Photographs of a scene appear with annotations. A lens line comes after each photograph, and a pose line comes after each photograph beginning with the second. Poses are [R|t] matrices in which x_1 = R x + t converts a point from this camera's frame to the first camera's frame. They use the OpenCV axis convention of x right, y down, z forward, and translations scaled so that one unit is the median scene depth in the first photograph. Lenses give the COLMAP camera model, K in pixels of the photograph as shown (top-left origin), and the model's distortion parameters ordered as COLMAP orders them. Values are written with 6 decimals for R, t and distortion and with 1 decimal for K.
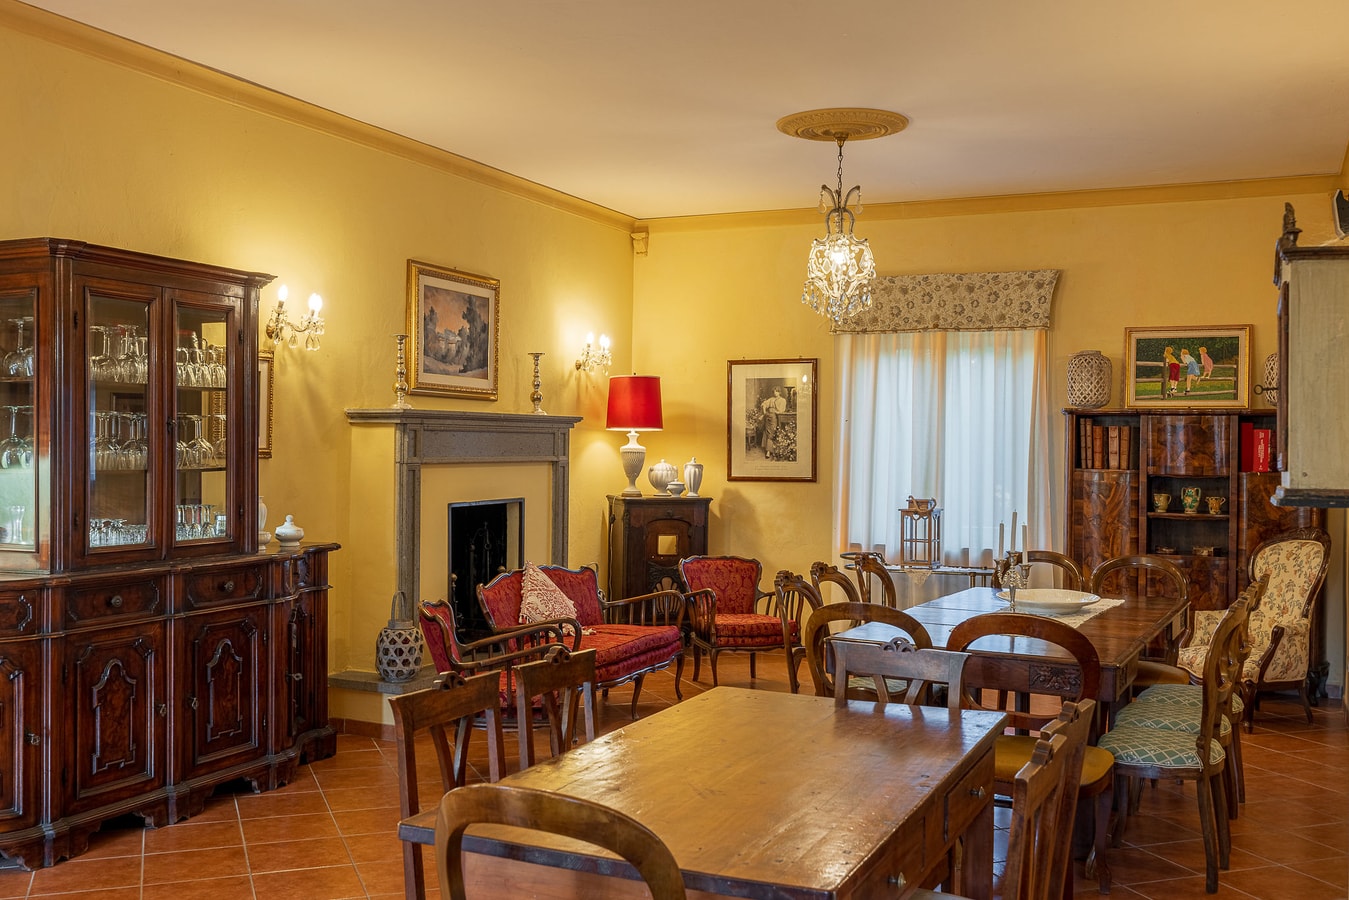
lens RADIAL K [[1355.4, 0, 674.5], [0, 1355.4, 450.0], [0, 0, 1]] dist [-0.005152, -0.008641]
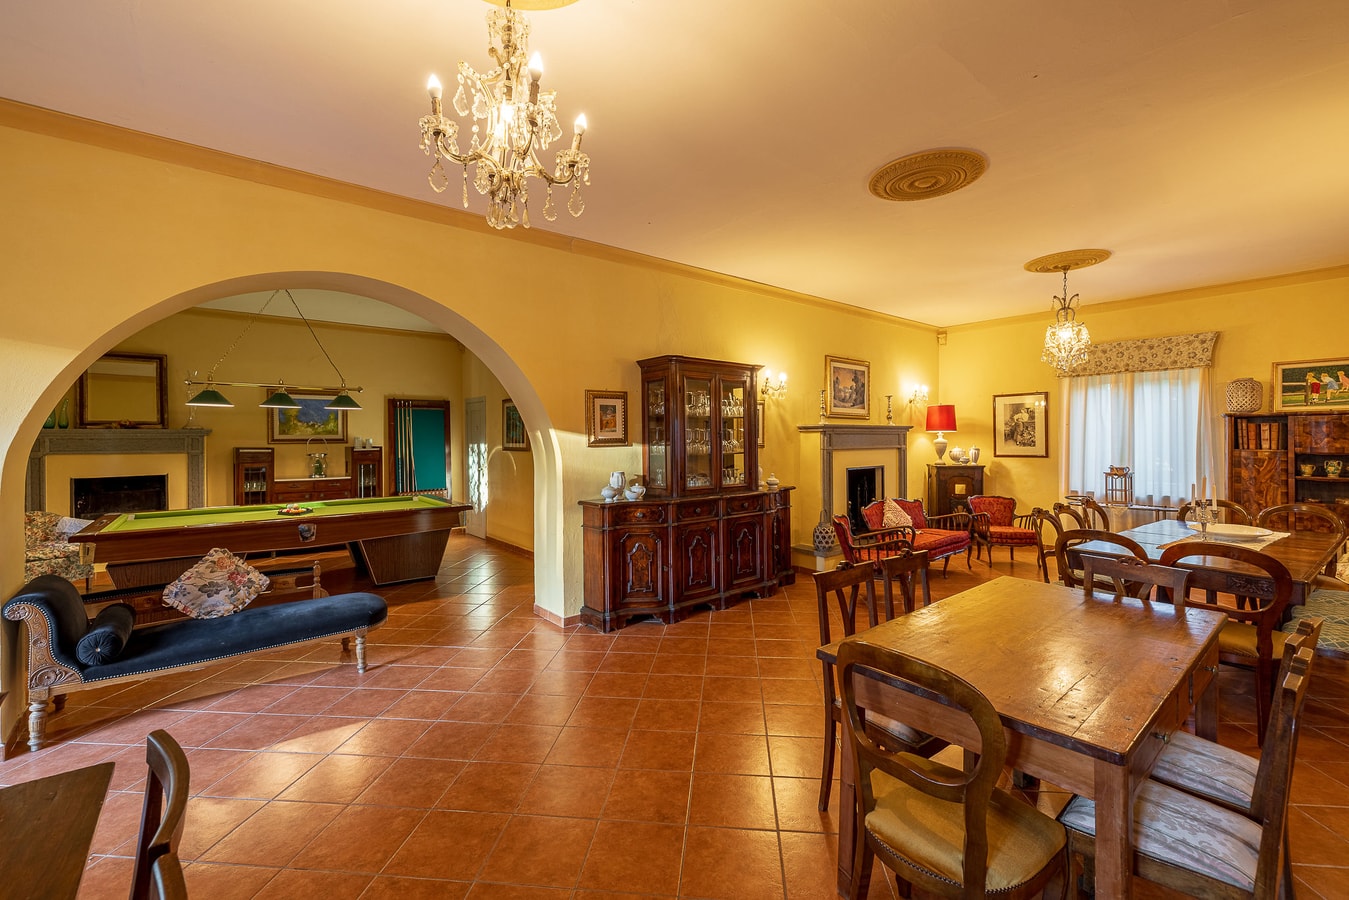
lens RADIAL K [[575.9, 0, 673.5], [0, 575.9, 437.5], [0, 0, 1]] dist [0.002177, 0.000237]
pose [[0.896448, -0.016635, -0.442837, -0.009587], [0.012563, 0.999848, -0.012128, -0.001216], [0.442972, 0.005309, 0.896520, 0.073527]]
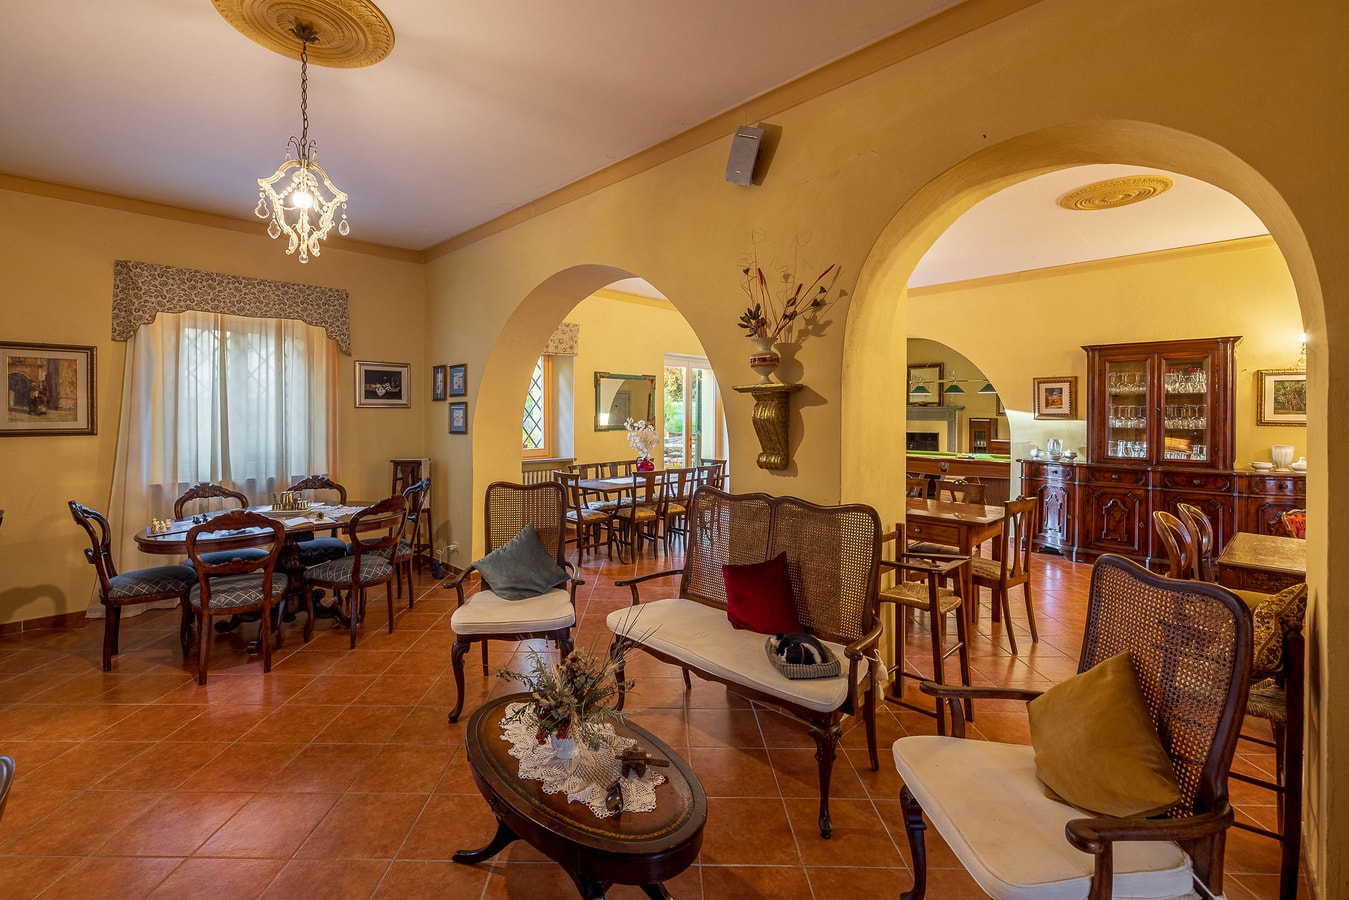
lens RADIAL K [[575.9, 0, 673.5], [0, 575.9, 437.5], [0, 0, 1]] dist [0.002177, 0.000237]
pose [[-0.360373, 0.027812, -0.932394, 0.690769], [-0.009002, 0.999405, 0.033290, 0.003717], [0.932765, 0.020390, -0.359908, 0.436049]]
